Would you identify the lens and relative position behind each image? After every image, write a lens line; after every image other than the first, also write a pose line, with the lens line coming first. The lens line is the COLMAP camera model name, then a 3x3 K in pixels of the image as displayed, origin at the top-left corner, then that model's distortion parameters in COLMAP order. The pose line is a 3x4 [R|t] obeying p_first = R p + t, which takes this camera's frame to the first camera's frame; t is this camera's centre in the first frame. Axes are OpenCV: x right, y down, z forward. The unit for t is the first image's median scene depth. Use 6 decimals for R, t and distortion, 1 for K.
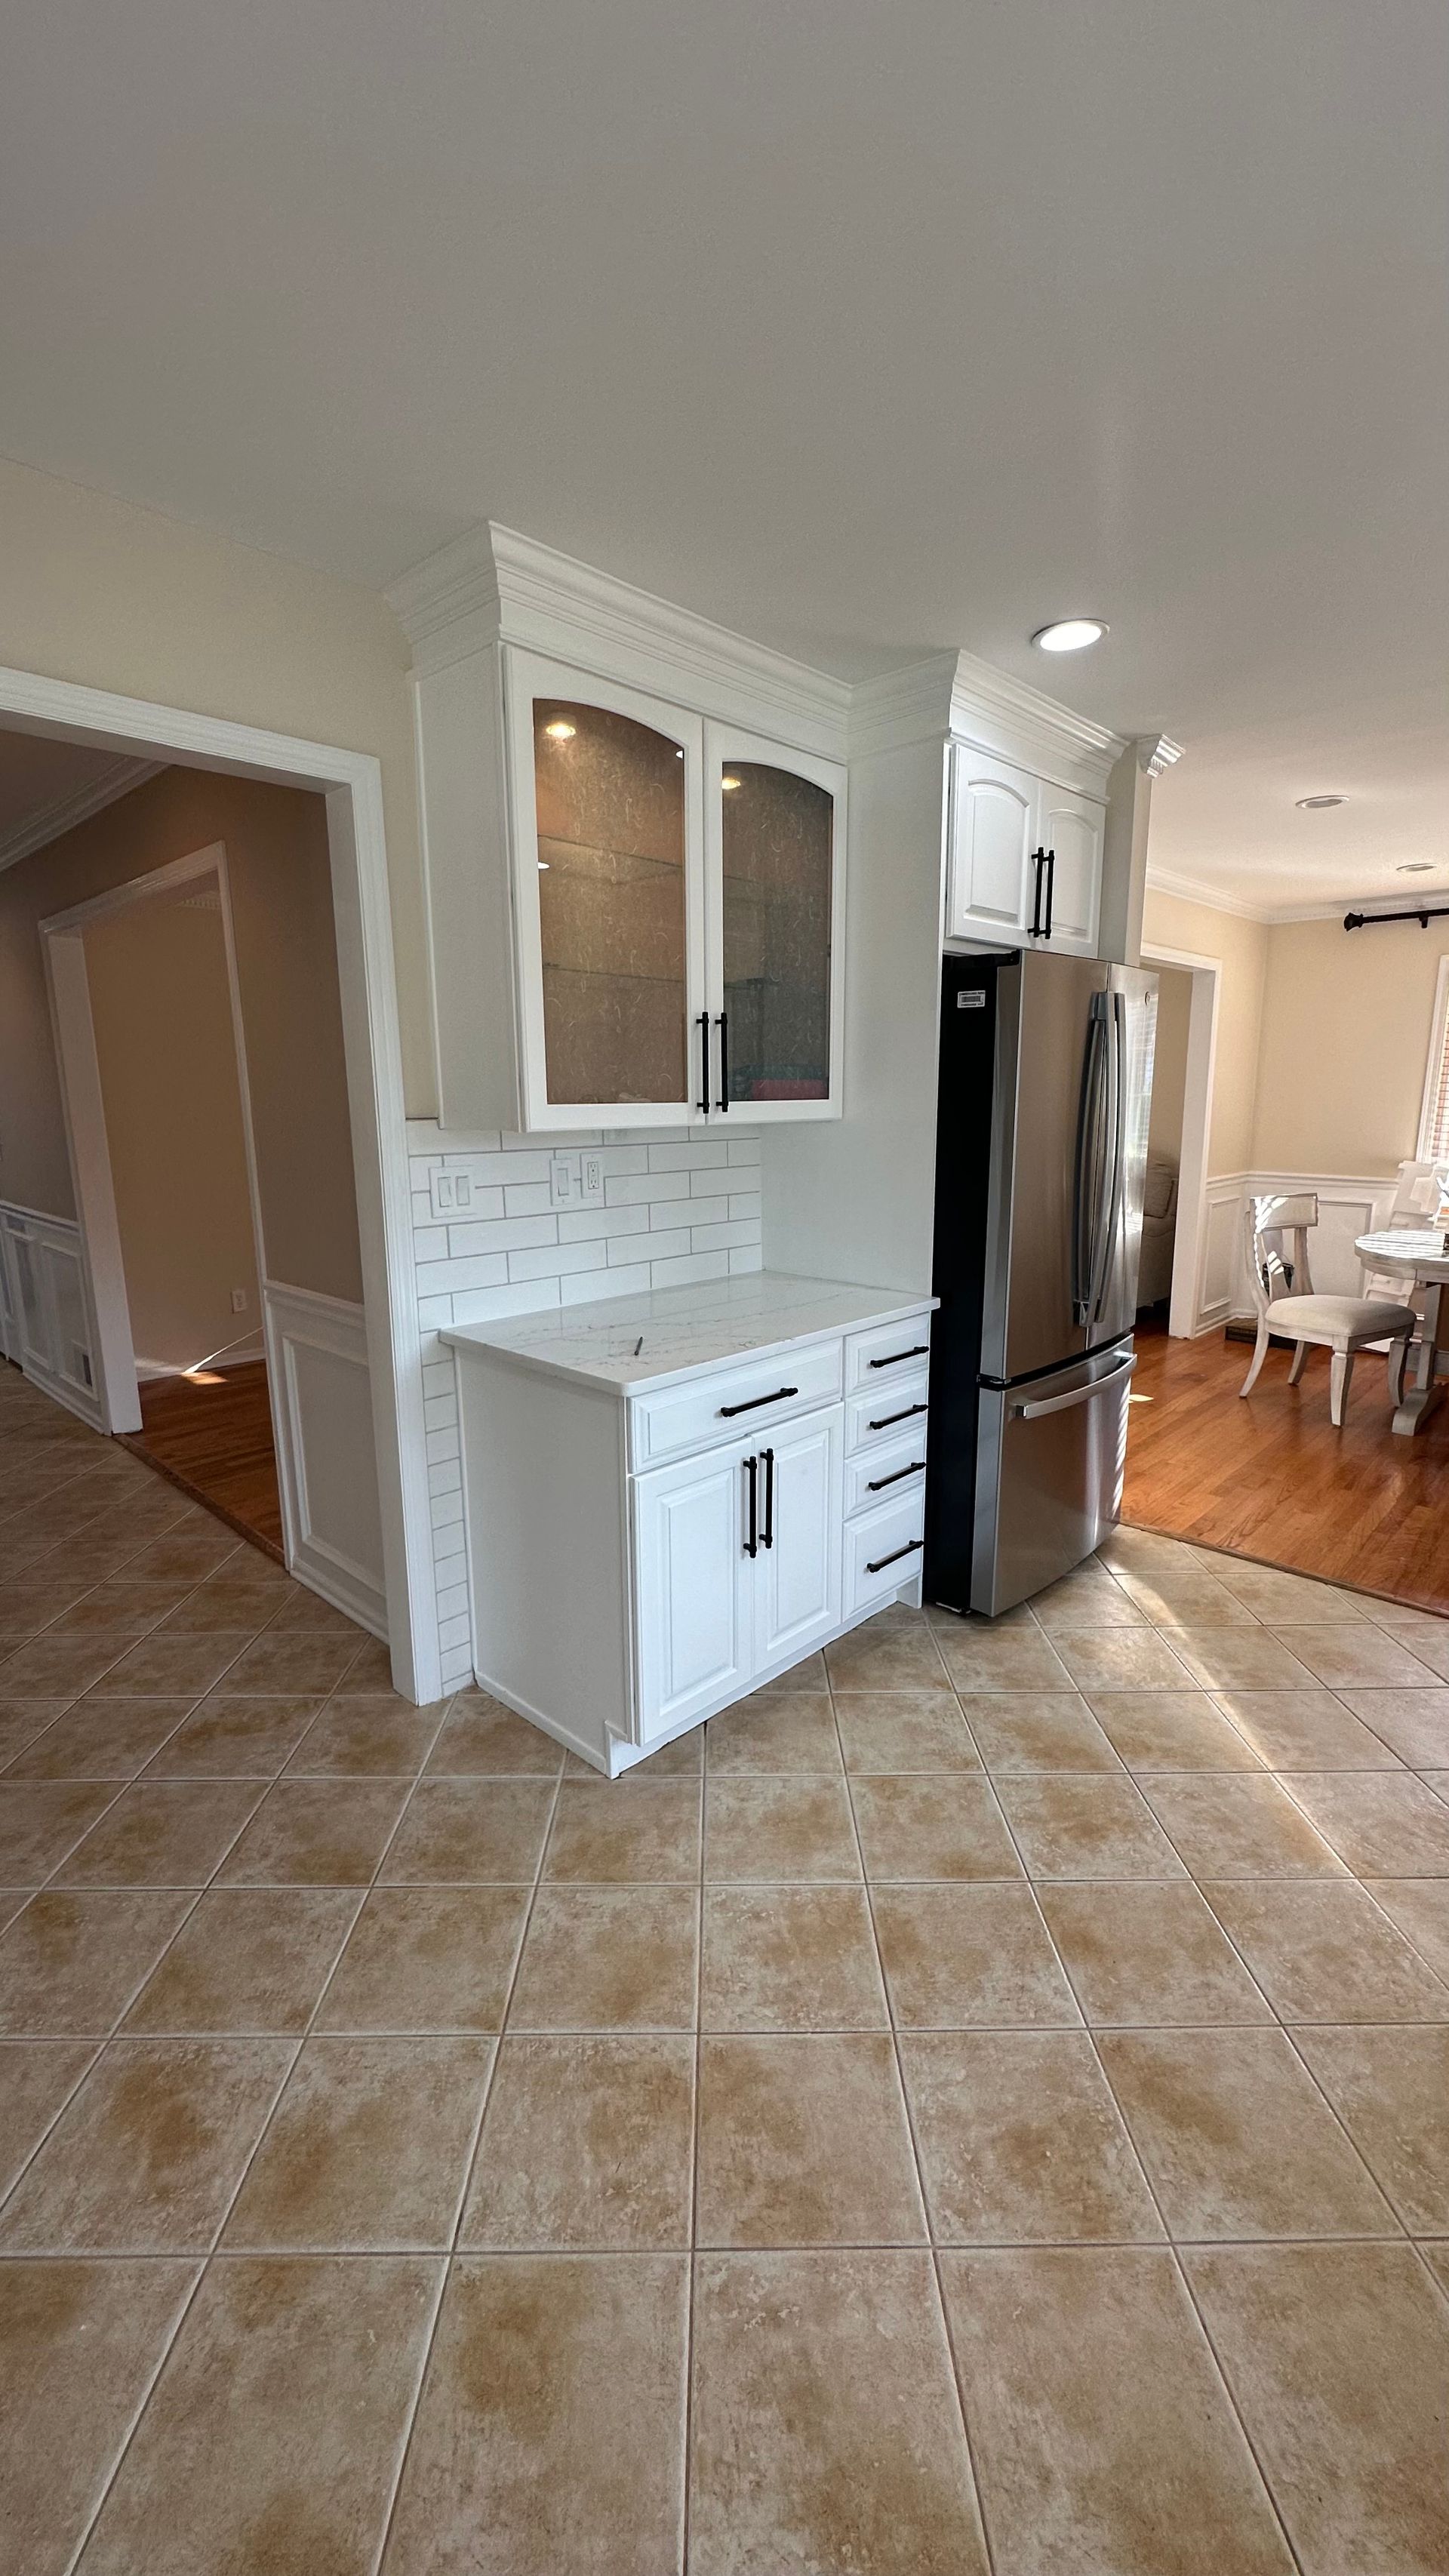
lens RADIAL K [[1025.2, 0, 724.5], [0, 1025.2, 1288.0], [0, 0, 1]] dist [-0.000650, 0.000485]
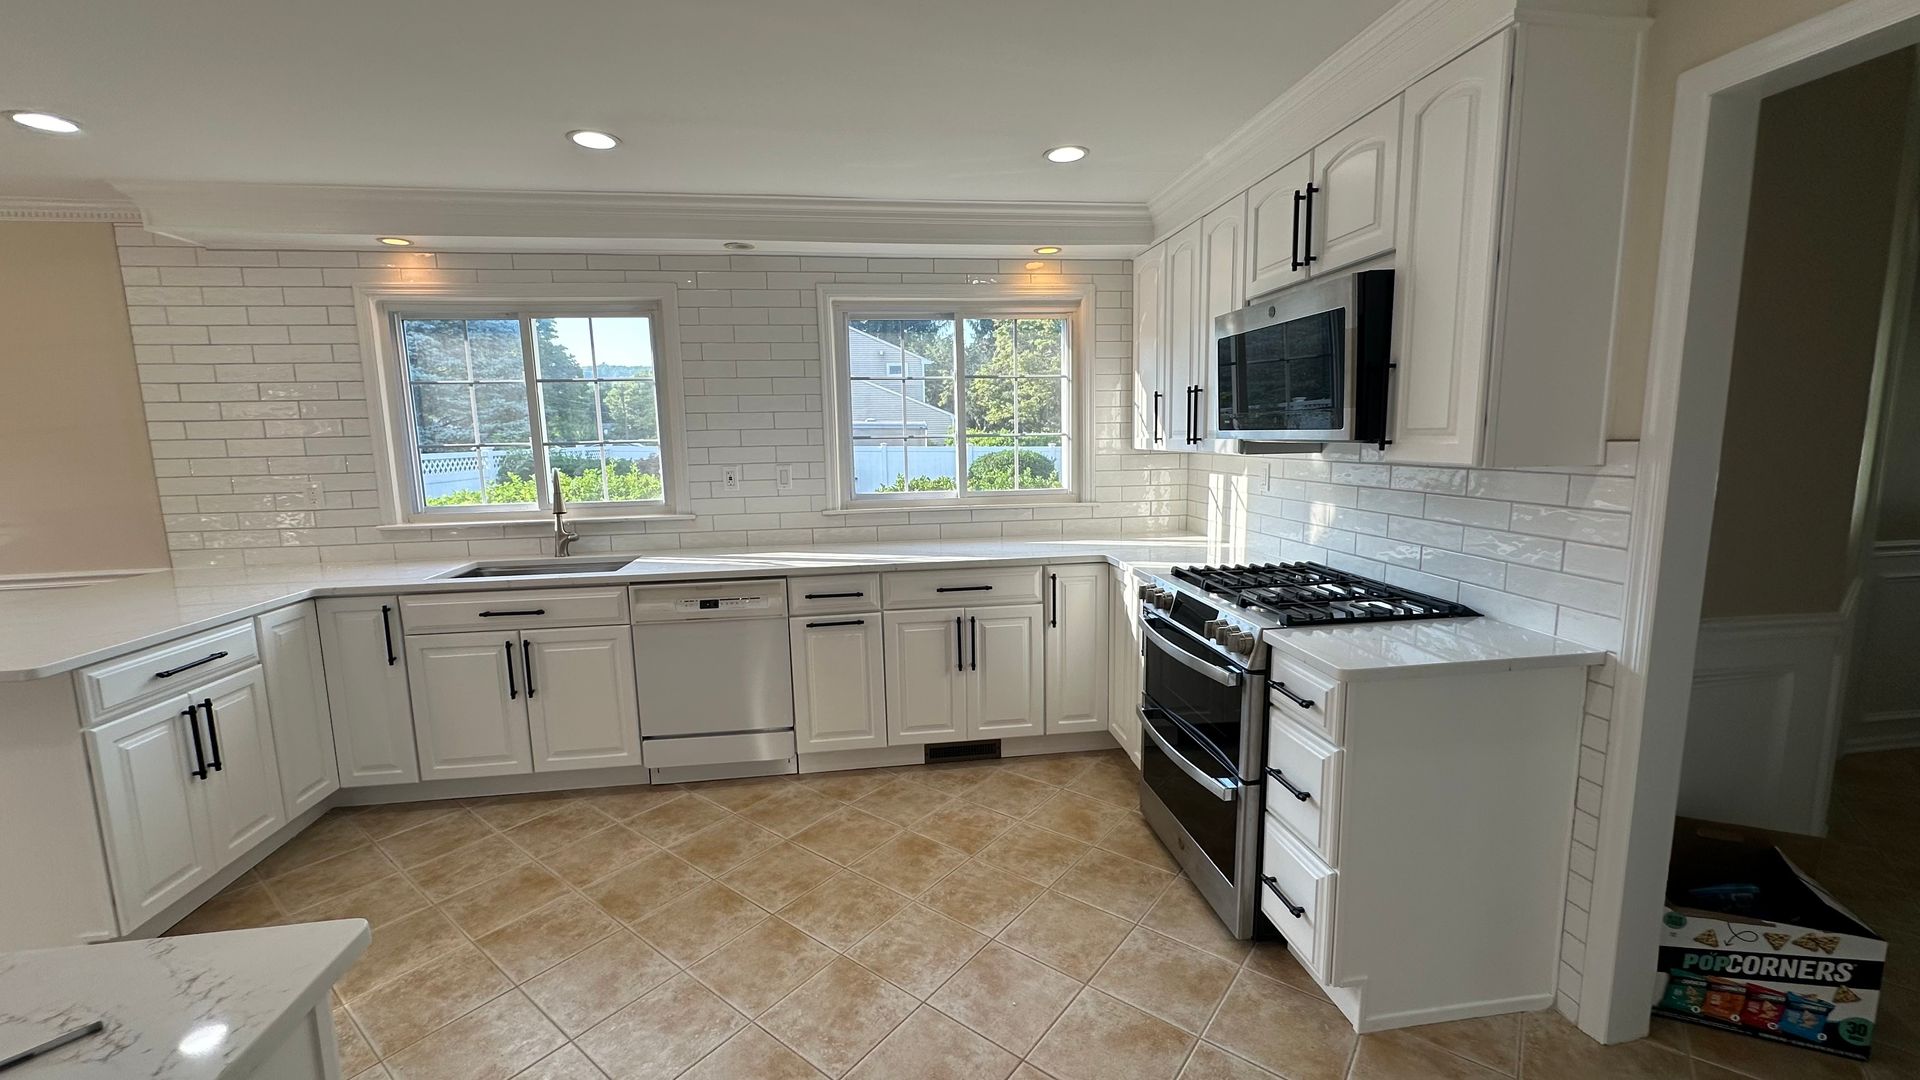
lens RADIAL K [[764.2, 0, 960.0], [0, 764.2, 540.0], [0, 0, 1]] dist [-0.000650, 0.000485]
pose [[-0.784813, -0.067858, 0.616006, -0.905038], [0.140340, 0.948706, 0.283306, -0.289153], [-0.603633, 0.308793, -0.735033, 1.472070]]
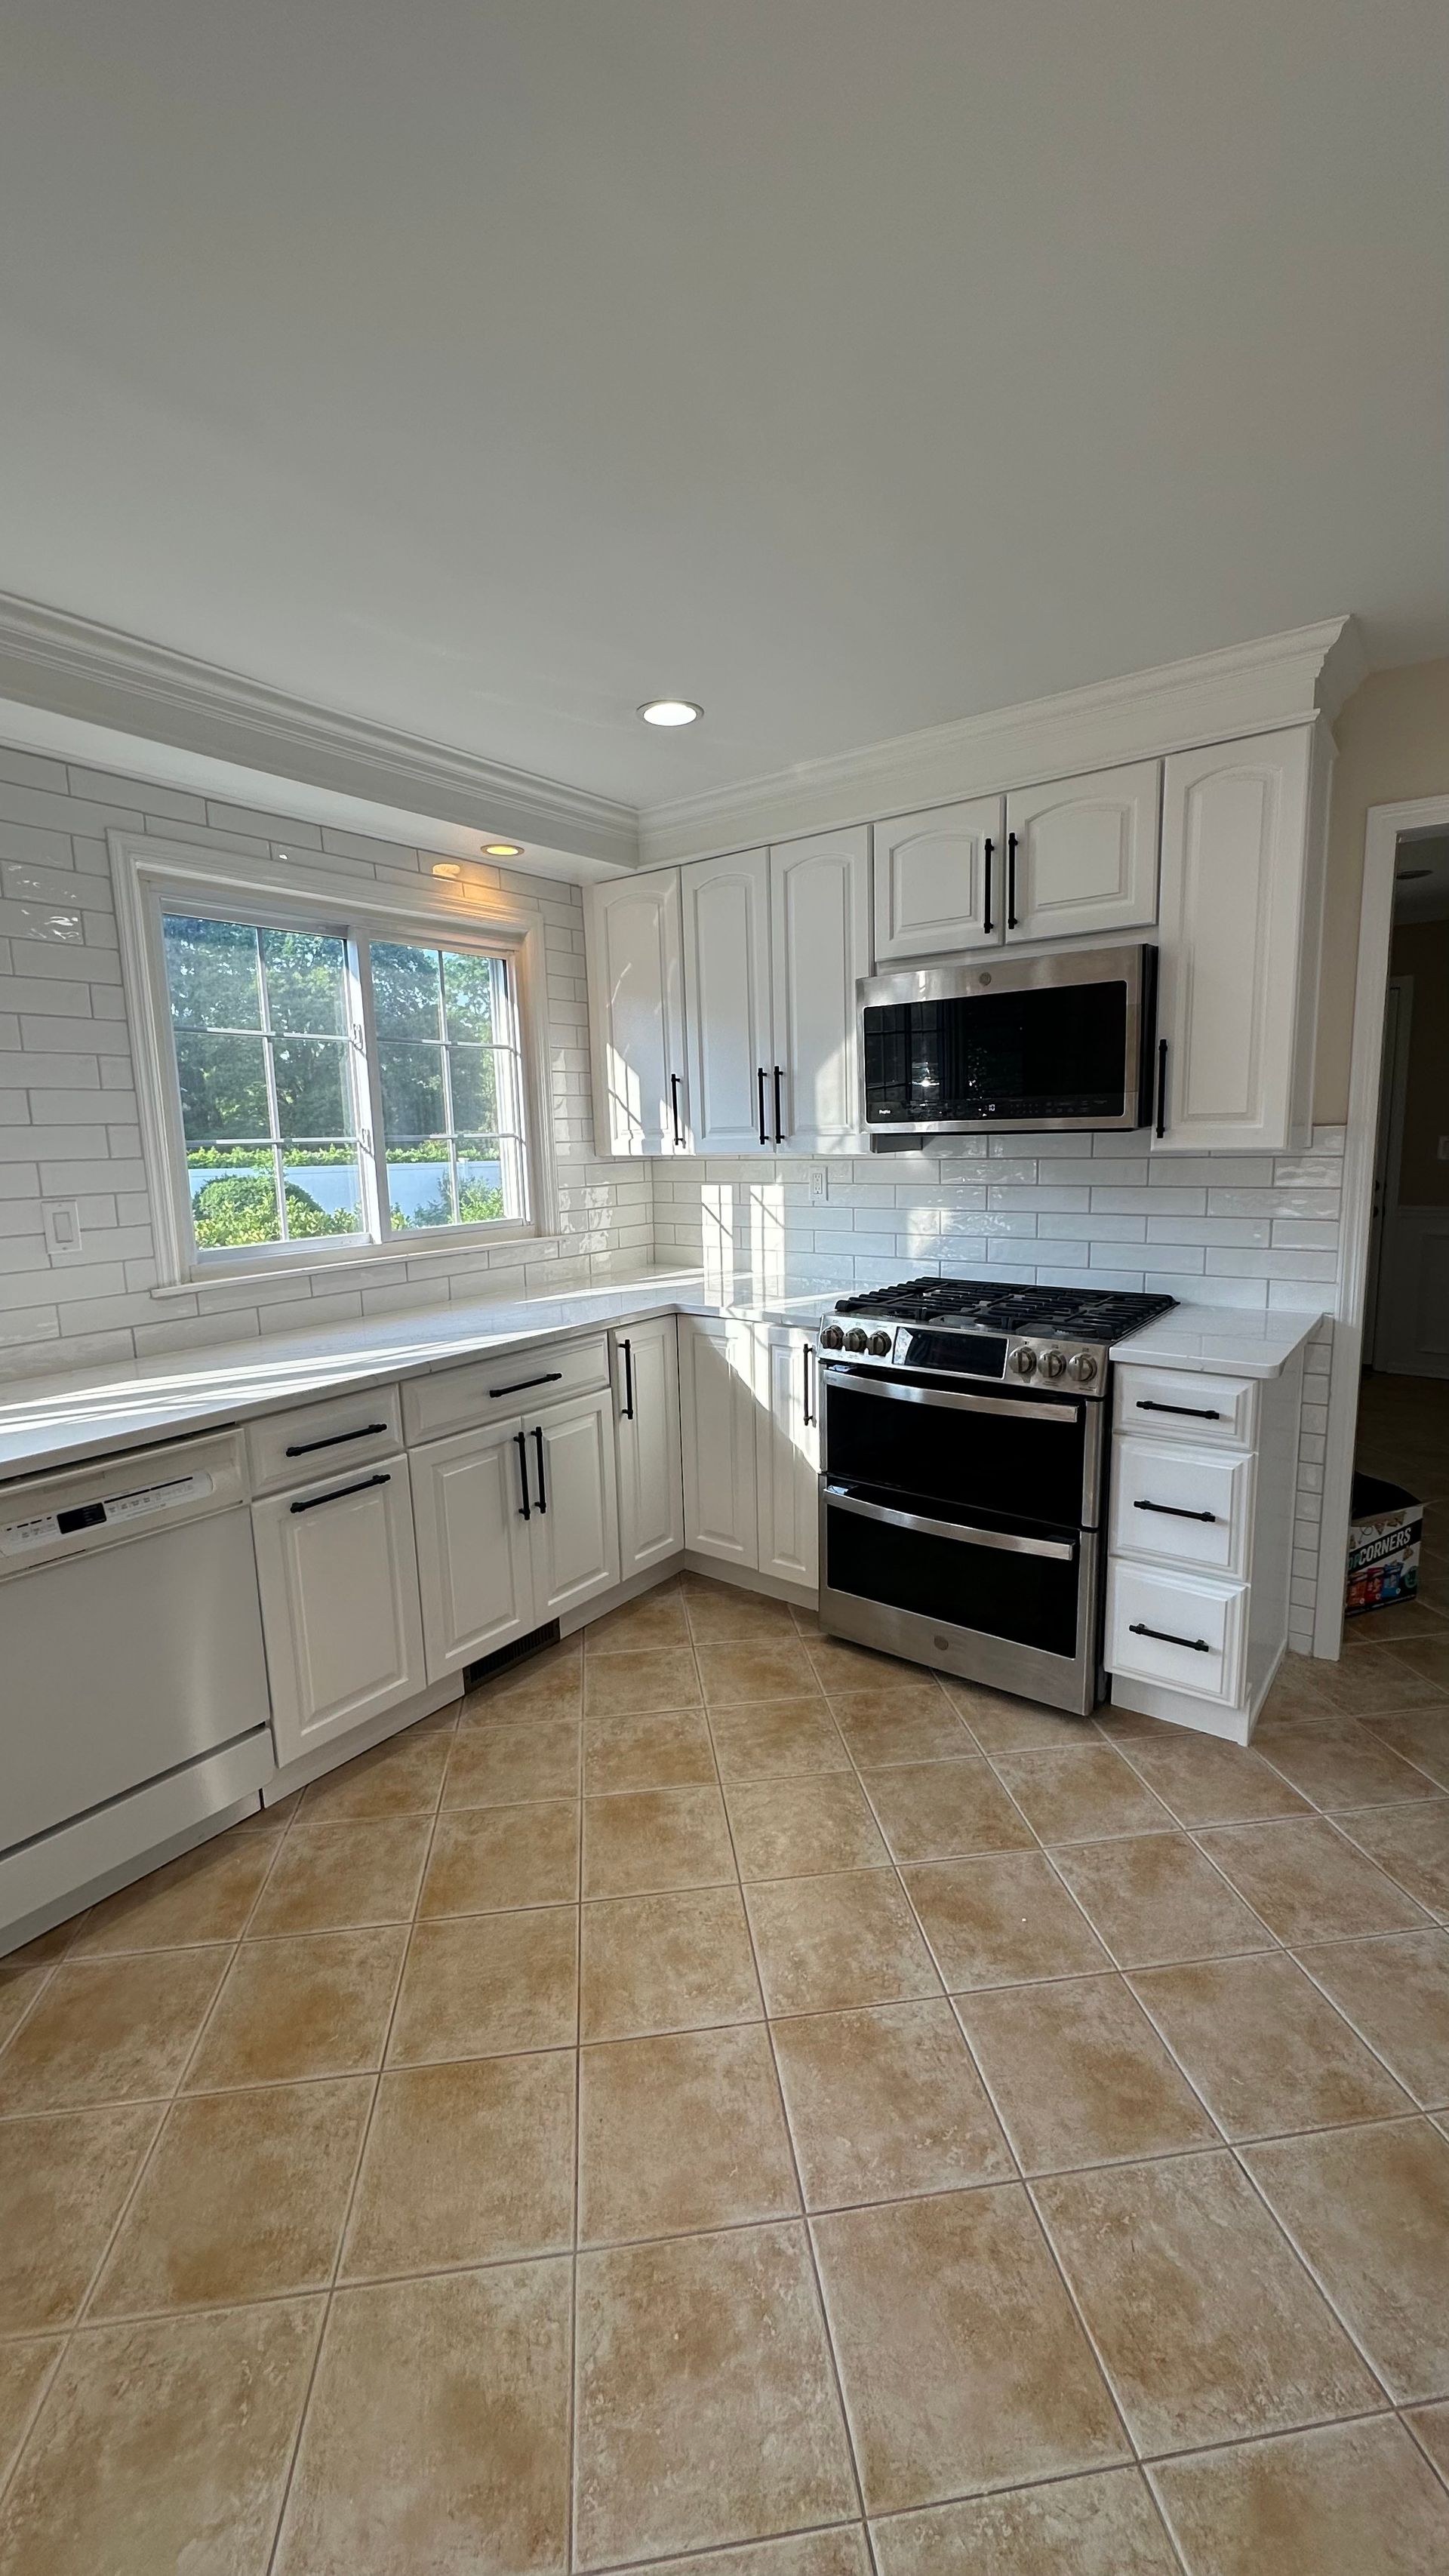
lens RADIAL K [[1025.2, 0, 724.5], [0, 1025.2, 1288.0], [0, 0, 1]] dist [-0.000650, 0.000485]
pose [[-0.991741, 0.049136, -0.118474, 0.344149], [0.006064, 0.940637, 0.339360, -0.300649], [0.128116, 0.335839, -0.933166, 1.564257]]
